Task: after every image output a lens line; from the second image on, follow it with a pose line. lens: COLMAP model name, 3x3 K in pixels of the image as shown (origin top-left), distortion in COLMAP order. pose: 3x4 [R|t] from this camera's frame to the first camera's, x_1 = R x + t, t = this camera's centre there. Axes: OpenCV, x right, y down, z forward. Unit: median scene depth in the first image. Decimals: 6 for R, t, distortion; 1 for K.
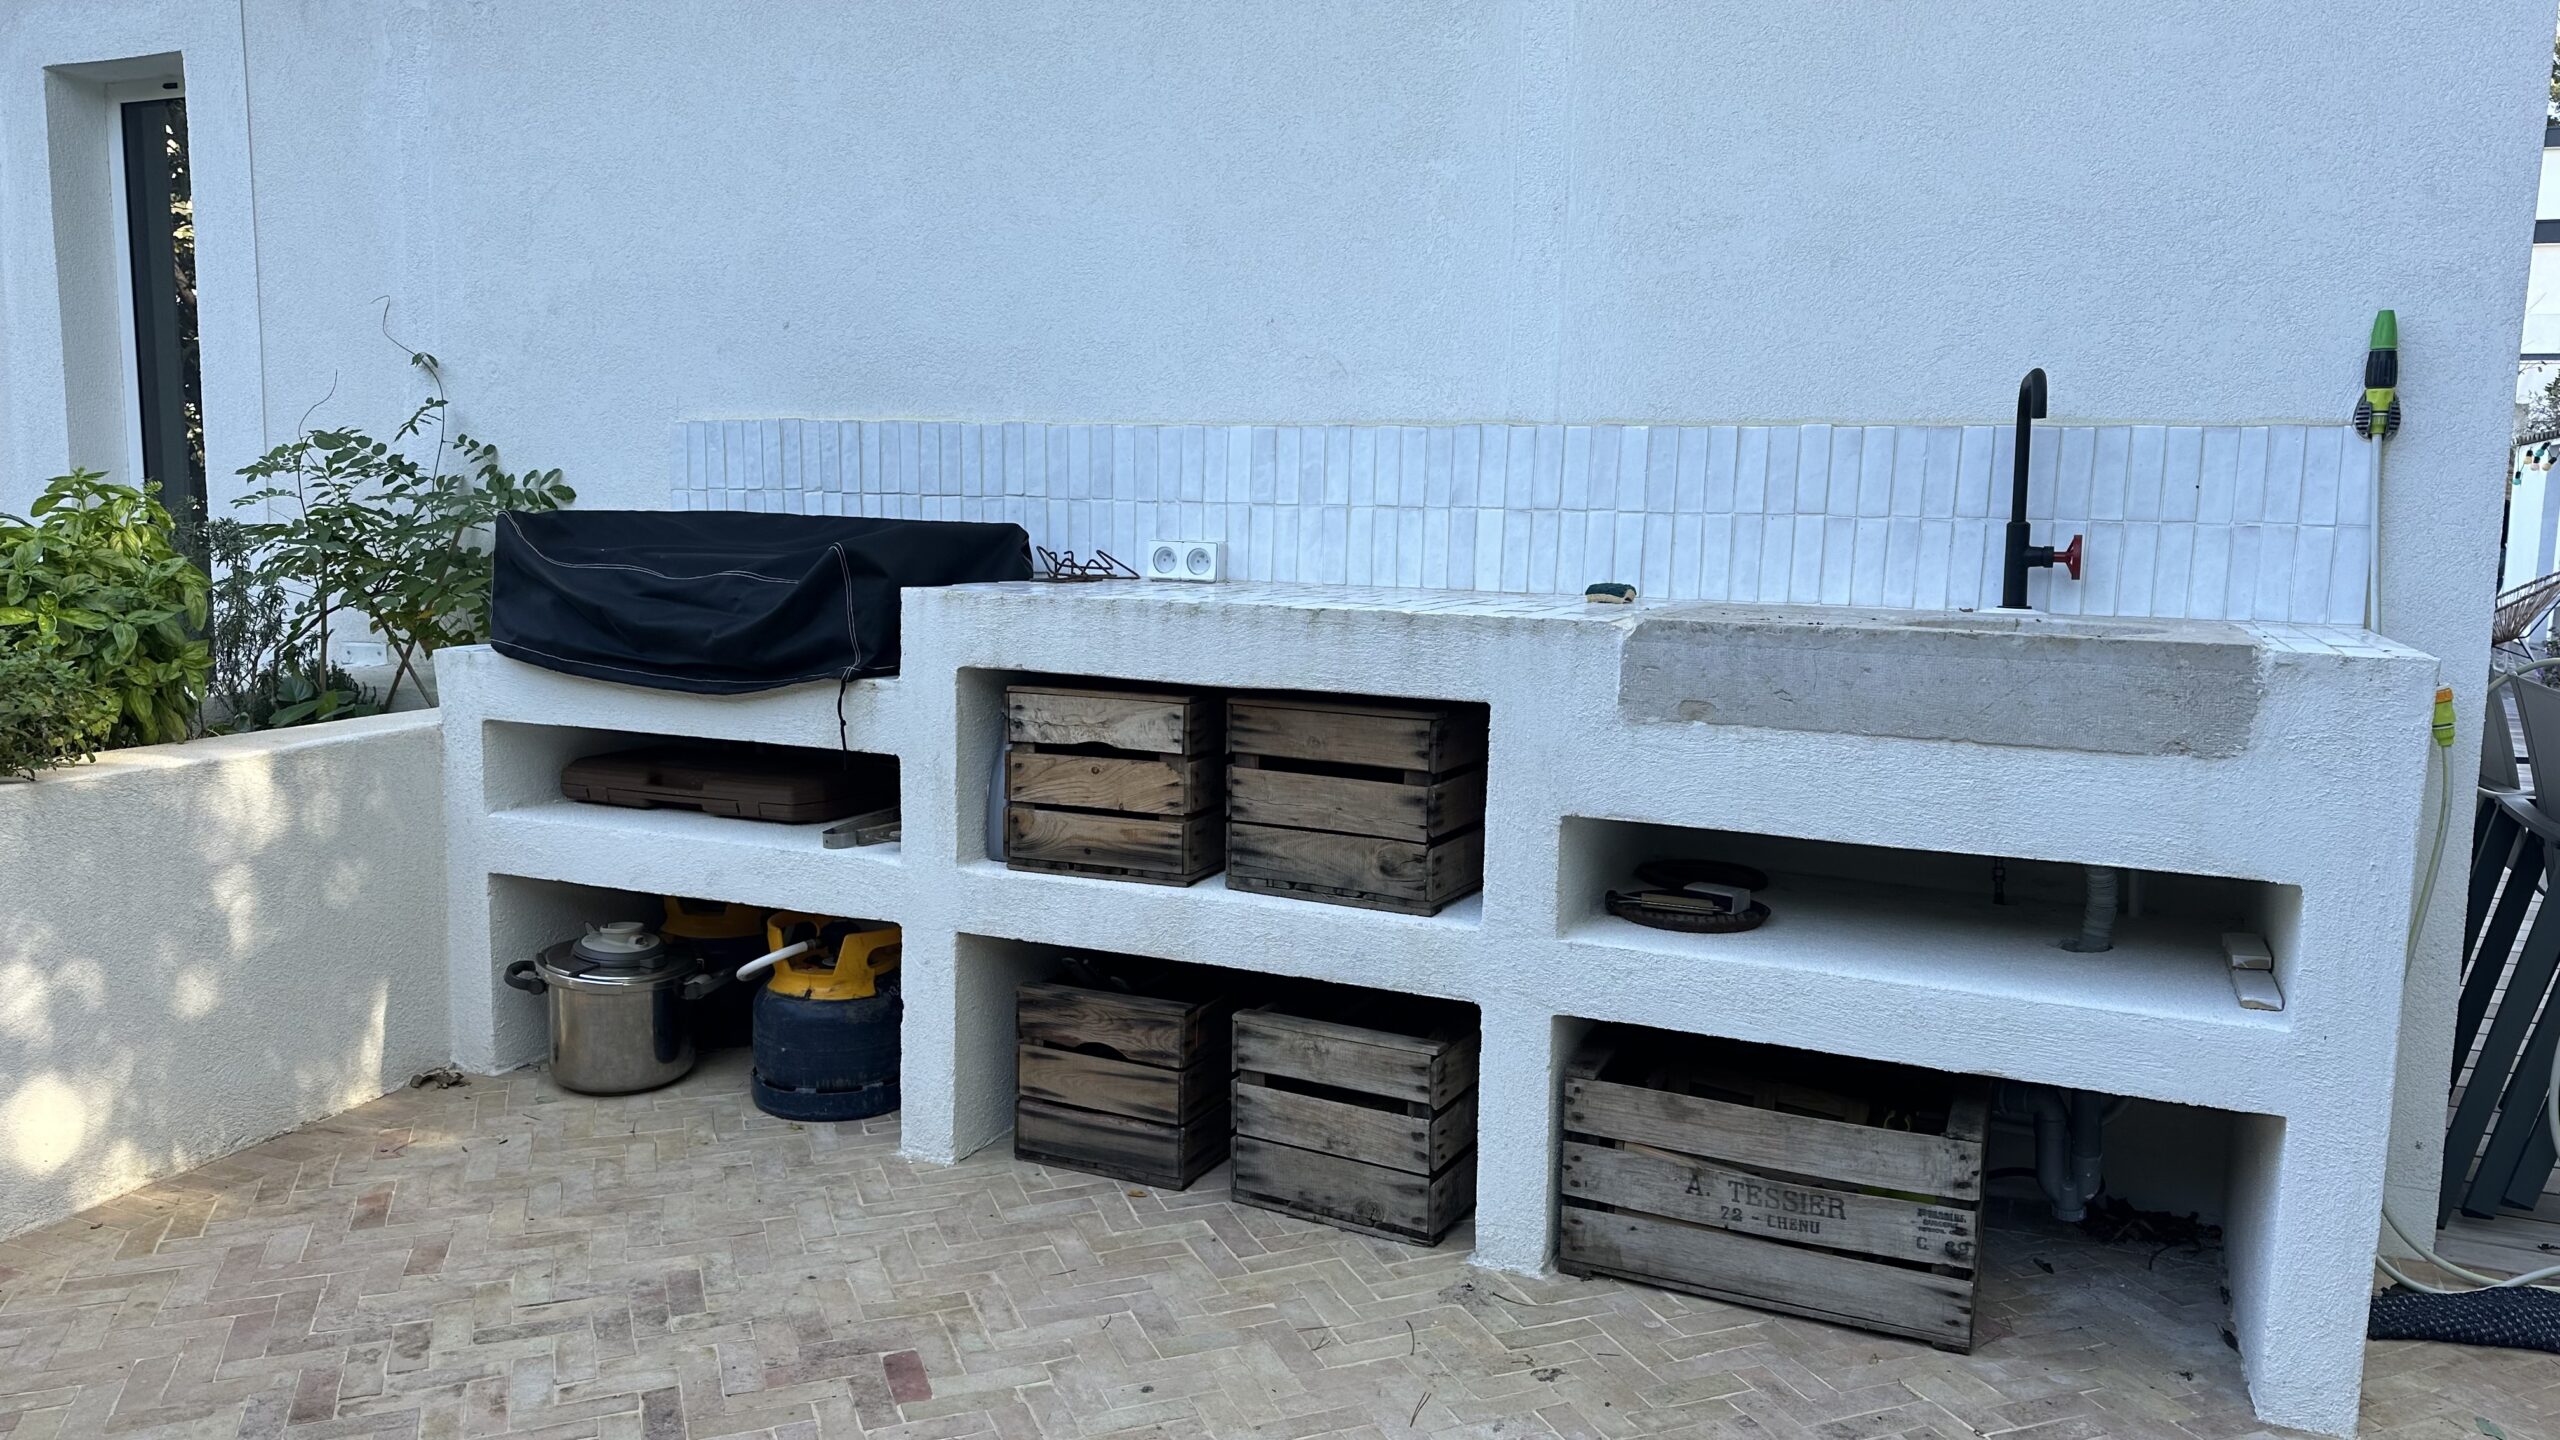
lens RADIAL K [[1944.2, 0, 1280.0], [0, 1944.2, 720.0], [0, 0, 1]] dist [0.220412, -0.554561]
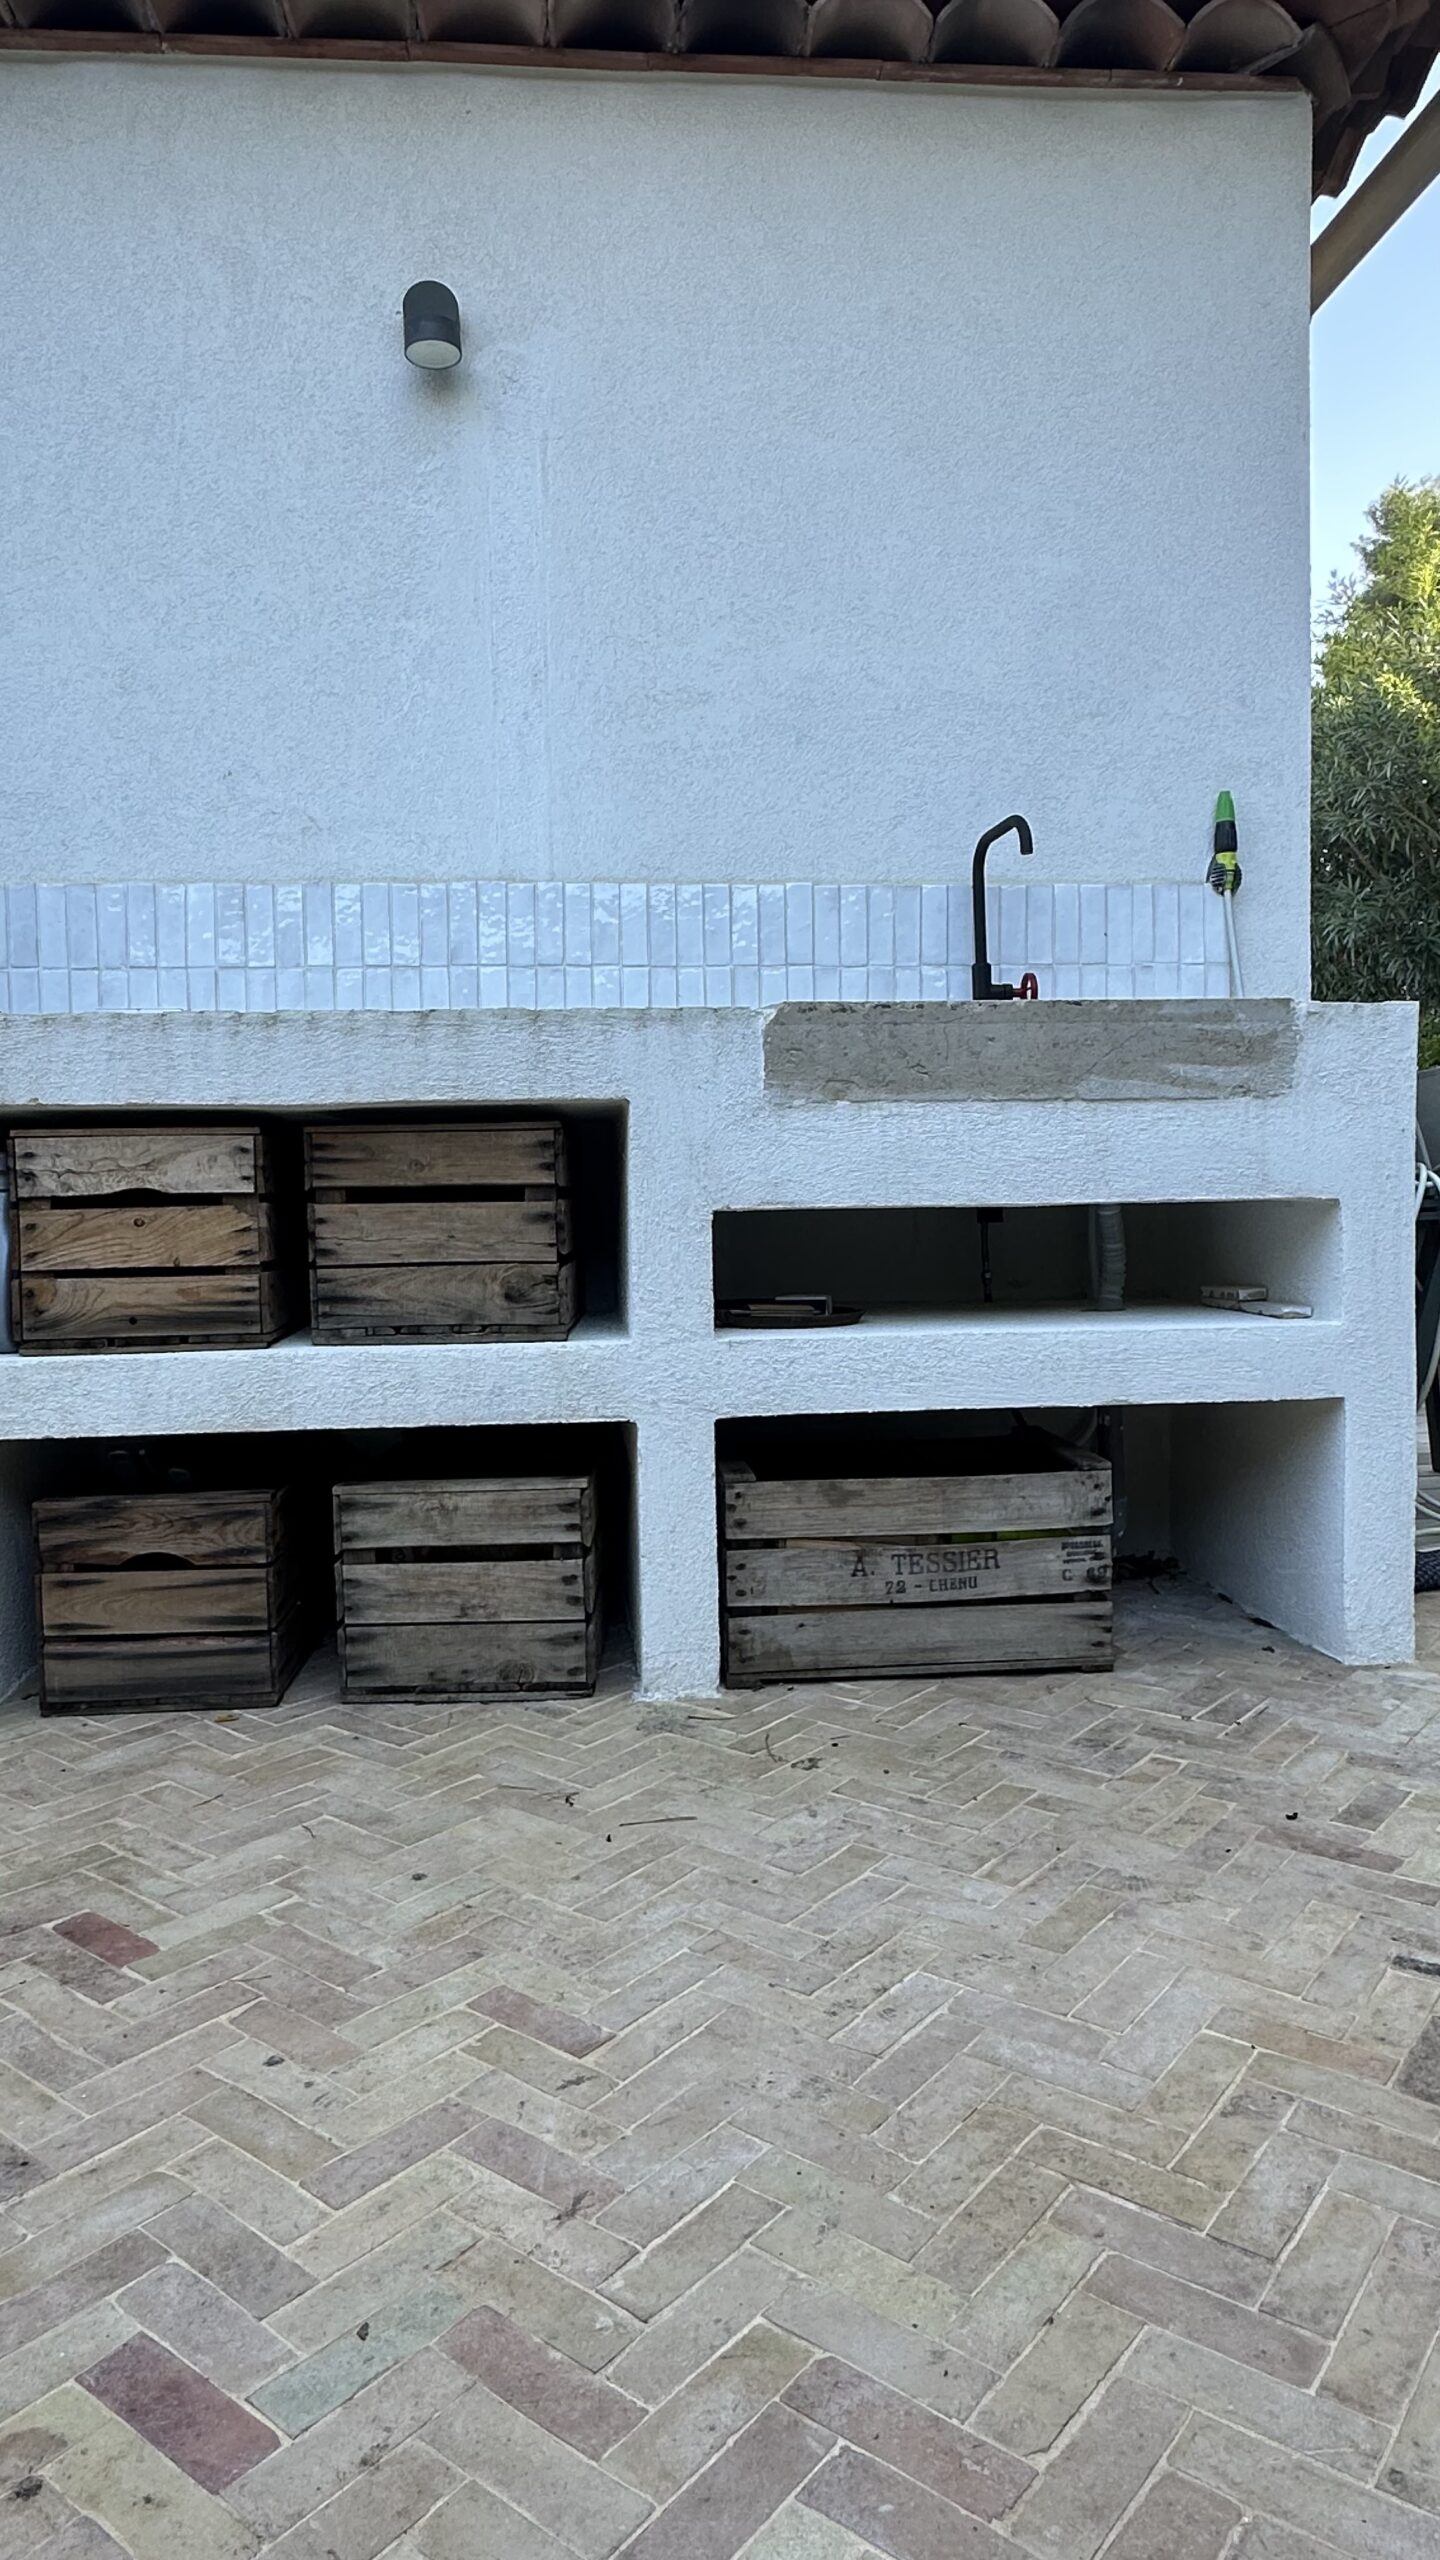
lens RADIAL K [[1674.0, 0, 720.0], [0, 1674.0, 1280.0], [0, 0, 1]] dist [-0.007344, -0.001523]
pose [[0.857034, -0.056130, 0.512194, -0.261786], [0.103661, 0.992507, -0.064686, 0.128400], [-0.504725, 0.108532, 0.856430, 0.268731]]
